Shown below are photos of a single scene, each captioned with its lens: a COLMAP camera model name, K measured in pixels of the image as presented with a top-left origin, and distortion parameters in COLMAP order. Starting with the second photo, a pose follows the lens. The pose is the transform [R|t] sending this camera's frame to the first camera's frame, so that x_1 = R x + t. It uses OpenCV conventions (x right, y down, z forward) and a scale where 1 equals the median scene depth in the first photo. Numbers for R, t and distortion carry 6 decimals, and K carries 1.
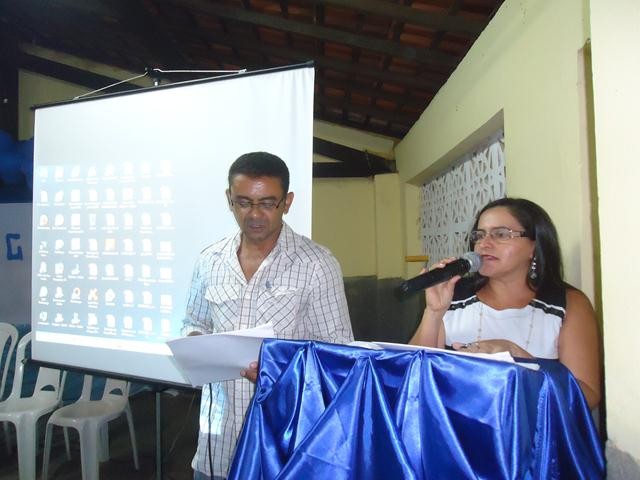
lens RADIAL K [[465.3, 0, 320.0], [0, 465.3, 240.0], [0, 0, 1]] dist [-0.006206, -0.000022]
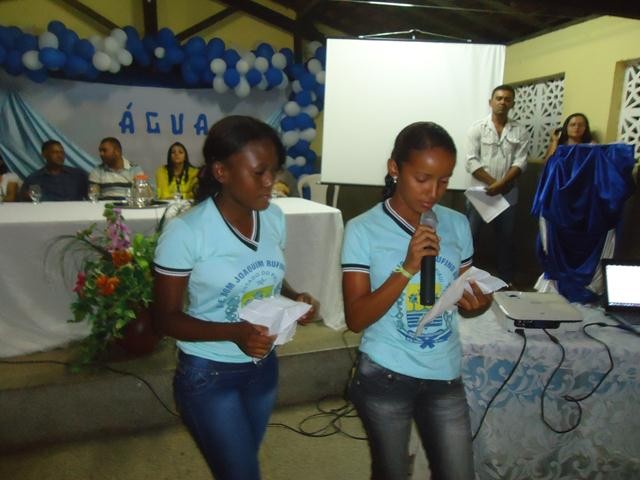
lens RADIAL K [[465.3, 0, 320.0], [0, 465.3, 240.0], [0, 0, 1]] dist [-0.006206, -0.000022]
pose [[0.947098, -0.021620, 0.320216, -1.300094], [-0.042139, 0.980714, 0.190850, 0.137688], [-0.318167, -0.194247, 0.927921, -0.811404]]
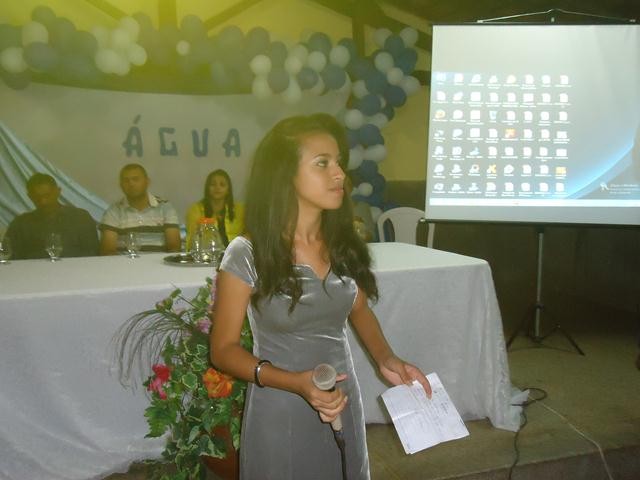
lens RADIAL K [[628.6, 0, 320.0], [0, 628.6, 240.0], [0, 0, 1]] dist [0.082552, -0.006645]
pose [[0.946796, -0.018289, 0.321315, -1.591364], [-0.019906, 0.993145, 0.115186, 0.119149], [-0.321218, -0.115453, 0.939941, -0.663735]]
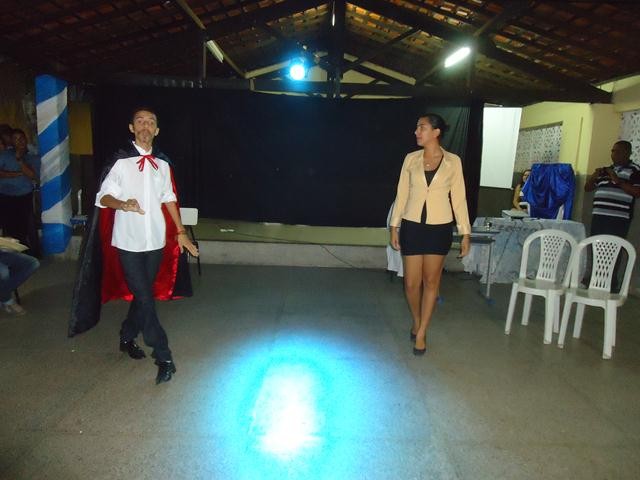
lens RADIAL K [[467.2, 0, 320.2], [0, 467.2, 239.4], [0, 0, 1]] dist [-0.005475, 0.002371]
pose [[0.997775, 0.056636, 0.035186, -1.510959], [-0.061869, 0.983172, 0.171886, 0.144663], [-0.024859, -0.173681, 0.984488, -2.635809]]
